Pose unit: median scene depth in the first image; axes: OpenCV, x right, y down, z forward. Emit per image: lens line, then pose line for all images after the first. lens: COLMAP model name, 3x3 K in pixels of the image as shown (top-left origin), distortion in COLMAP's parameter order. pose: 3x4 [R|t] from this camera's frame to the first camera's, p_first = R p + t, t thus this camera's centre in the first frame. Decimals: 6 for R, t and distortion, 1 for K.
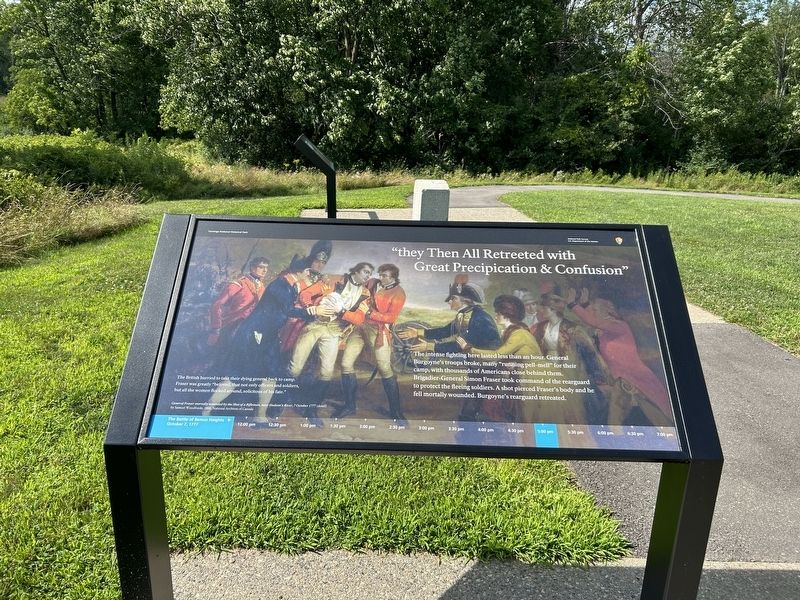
lens RADIAL K [[601.6, 0, 398.1], [0, 601.6, 299.7], [0, 0, 1]] dist [0.043853, -0.045374]
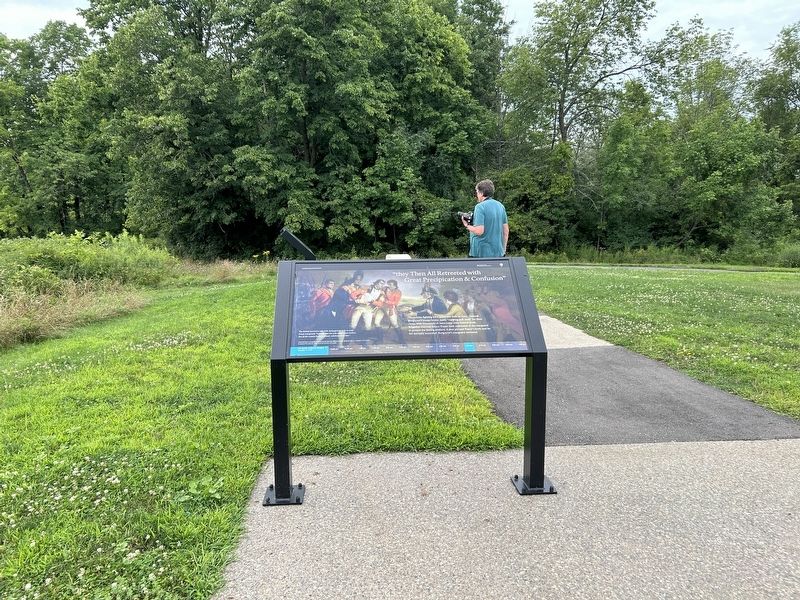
lens RADIAL K [[628.3, 0, 401.6], [0, 628.3, 306.9], [0, 0, 1]] dist [0.053737, -0.009459]
pose [[0.995785, -0.044636, 0.080122, -0.166438], [0.055396, 0.988945, -0.137549, 0.345946], [-0.073097, 0.141408, 0.987249, -1.167548]]
